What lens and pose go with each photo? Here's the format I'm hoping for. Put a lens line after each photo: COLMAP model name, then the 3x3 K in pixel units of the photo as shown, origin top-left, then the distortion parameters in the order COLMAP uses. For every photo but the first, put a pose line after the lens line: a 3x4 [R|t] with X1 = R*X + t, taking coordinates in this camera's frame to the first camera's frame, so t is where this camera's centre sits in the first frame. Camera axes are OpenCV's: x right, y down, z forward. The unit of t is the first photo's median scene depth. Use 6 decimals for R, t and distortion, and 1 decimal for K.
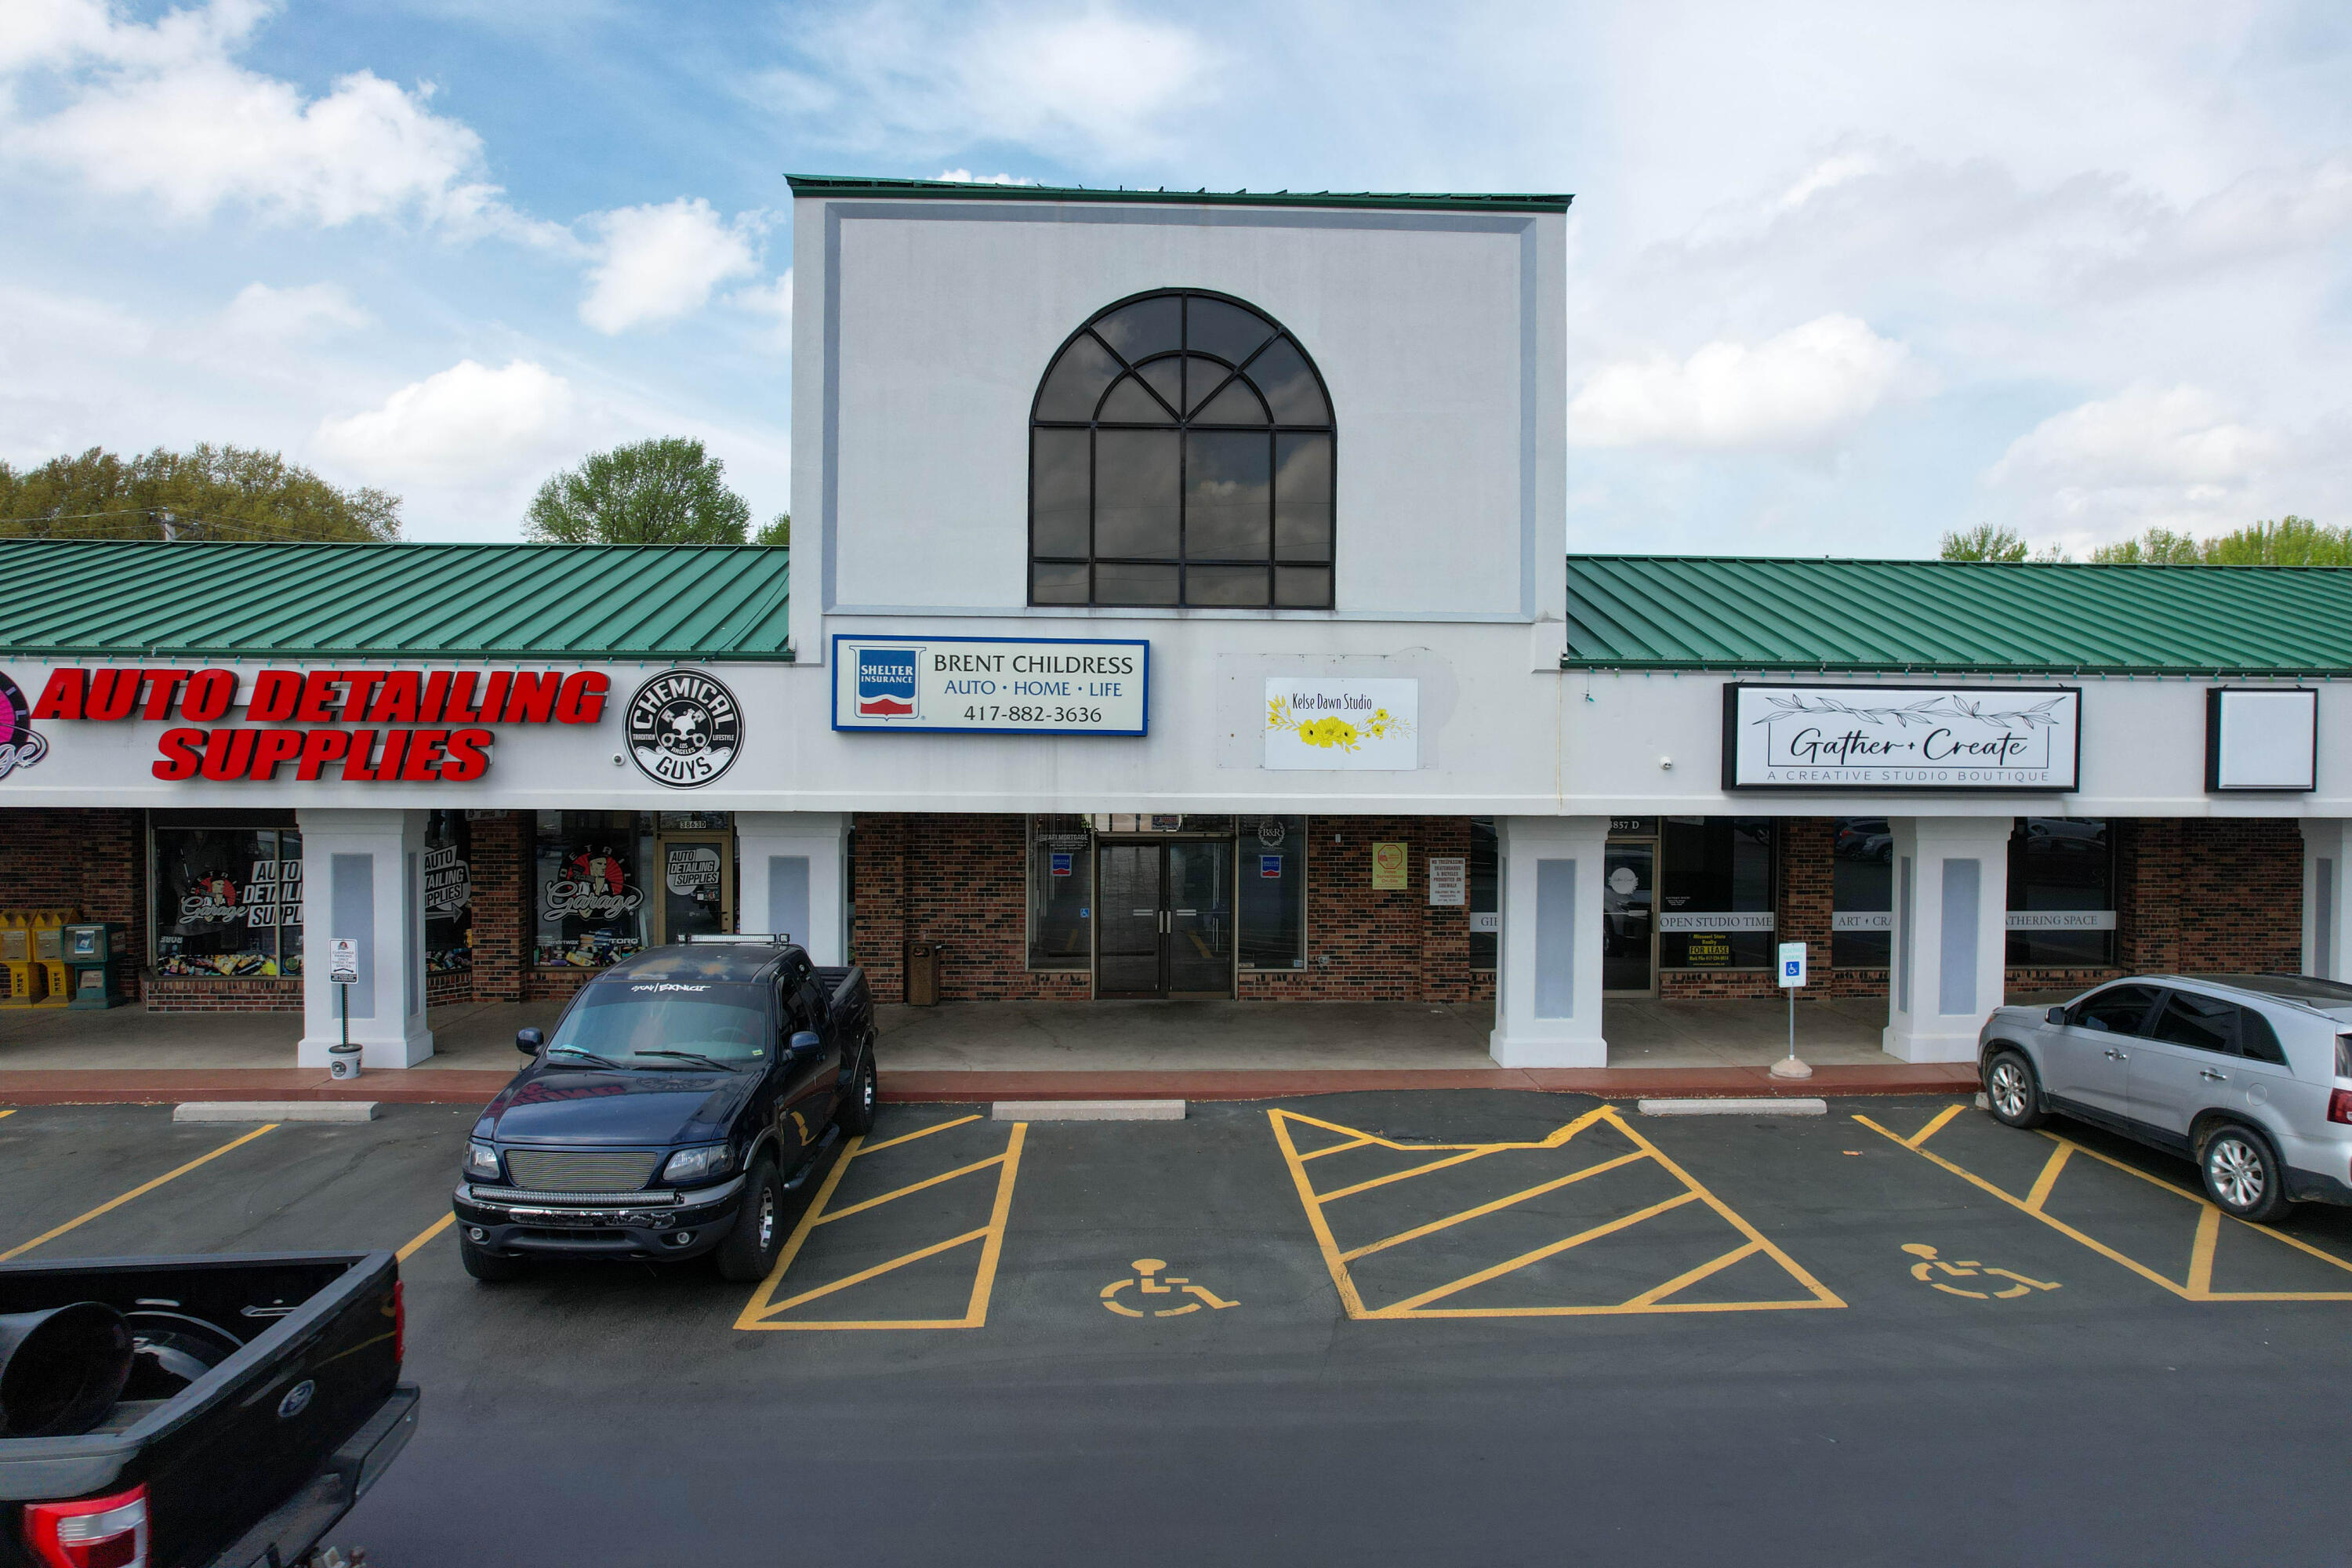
lens RADIAL K [[1505.2, 0, 1184.6], [0, 1505.2, 781.8], [0, 0, 1]] dist [-0.074408, 0.064888]
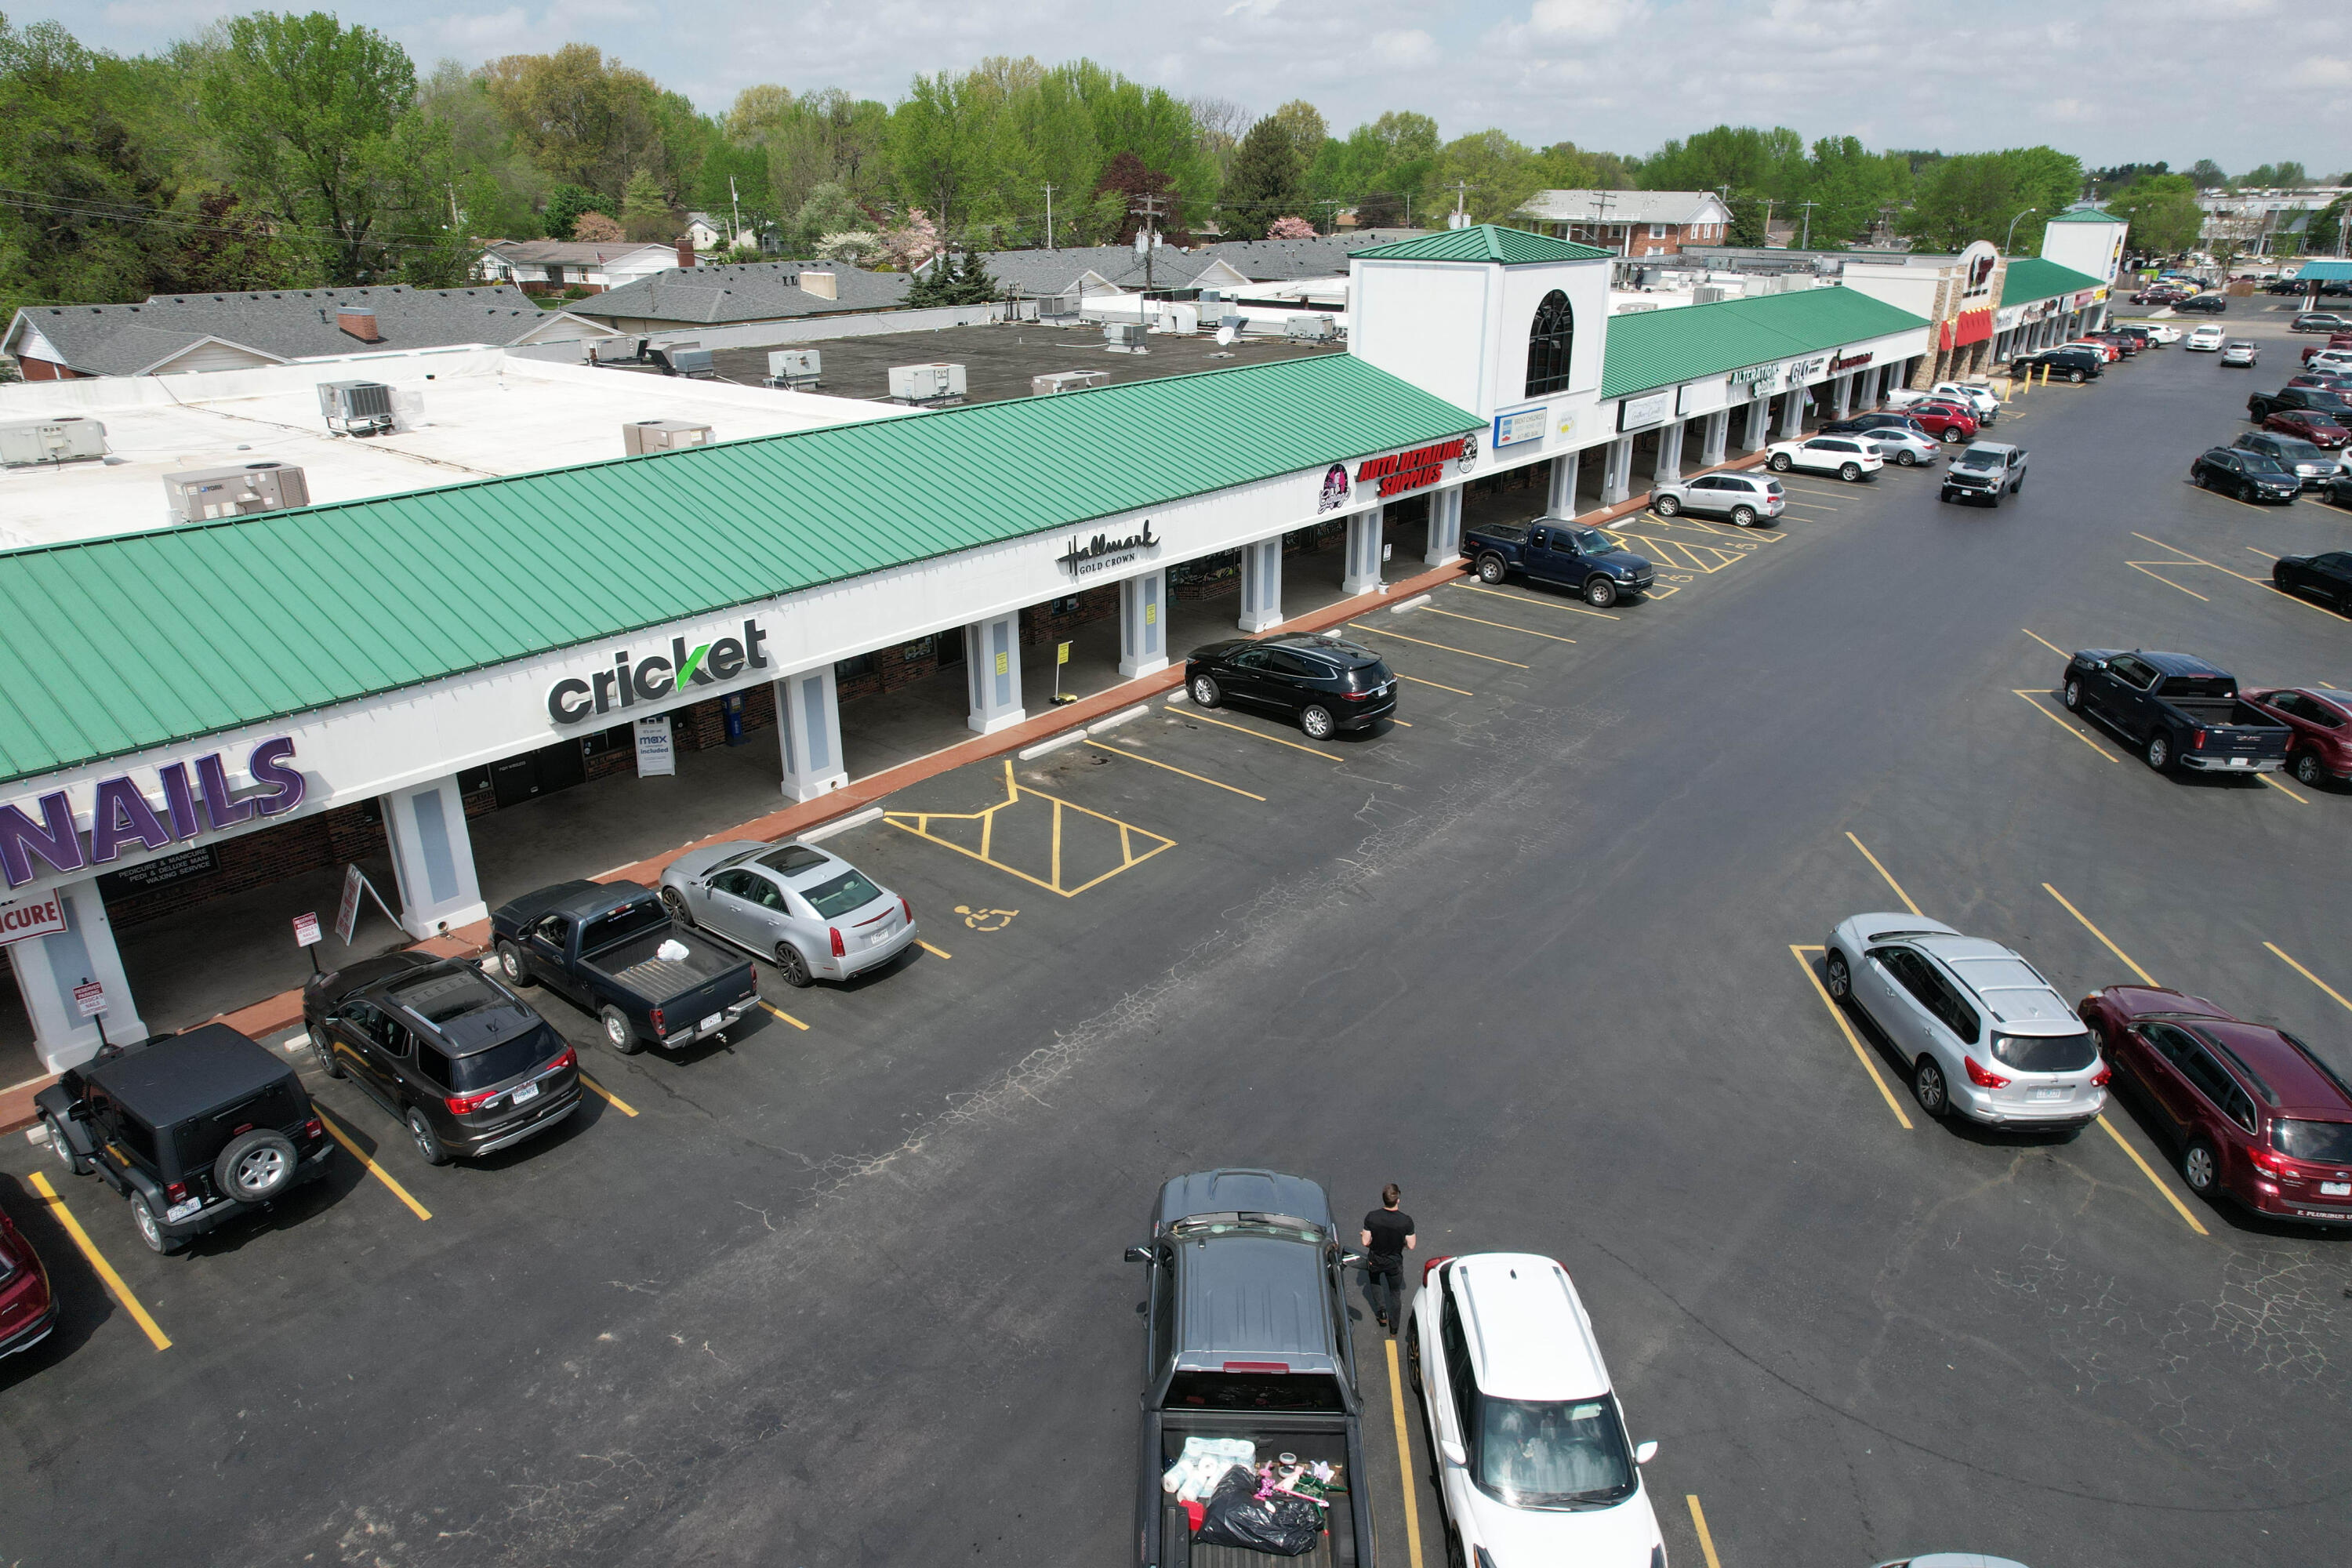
lens RADIAL K [[1505.2, 0, 1181.1], [0, 1505.2, 781.9], [0, 0, 1]] dist [-0.074408, 0.064888]
pose [[0.668227, -0.281391, 0.688688, -2.952366], [0.019626, 0.932055, 0.361785, -0.515543], [-0.743698, -0.228238, 0.628347, -0.597796]]
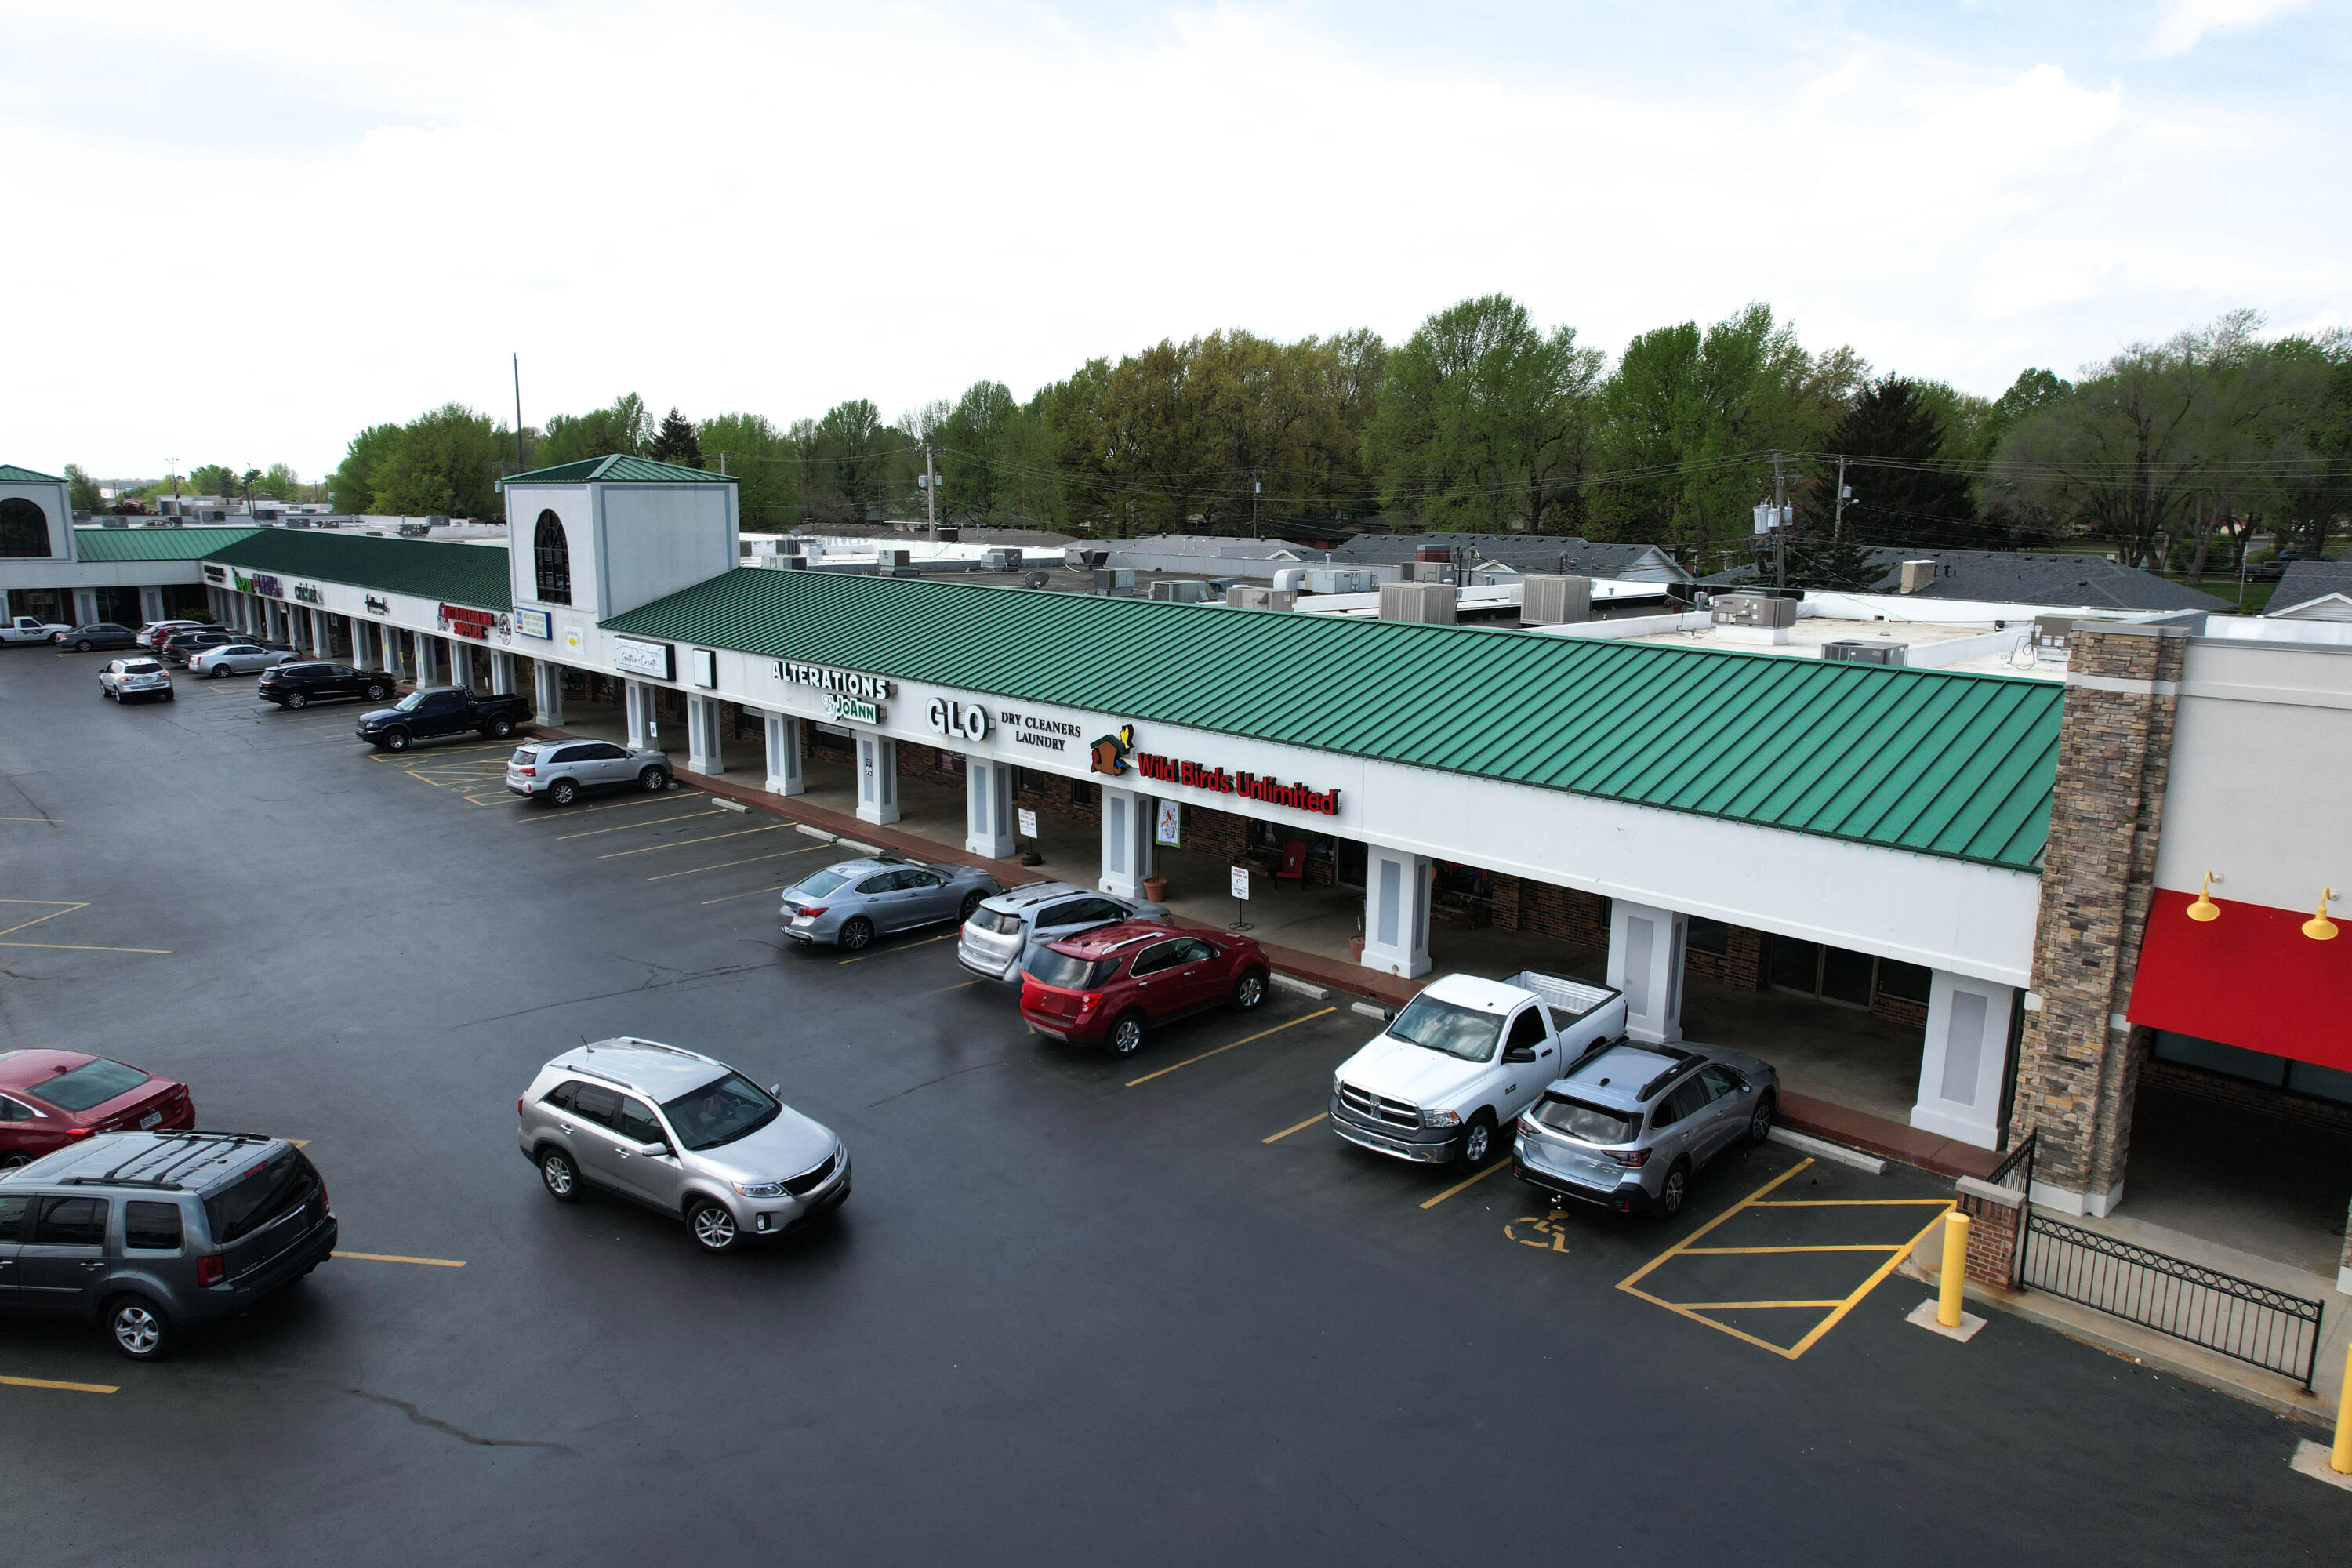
lens RADIAL K [[1505.2, 0, 1193.0], [0, 1505.2, 796.4], [0, 0, 1]] dist [-0.074408, 0.064888]
pose [[0.661407, 0.148949, -0.735089, 3.557352], [-0.030974, 0.984671, 0.171651, -0.310488], [0.749388, -0.090763, 0.655881, -0.164780]]
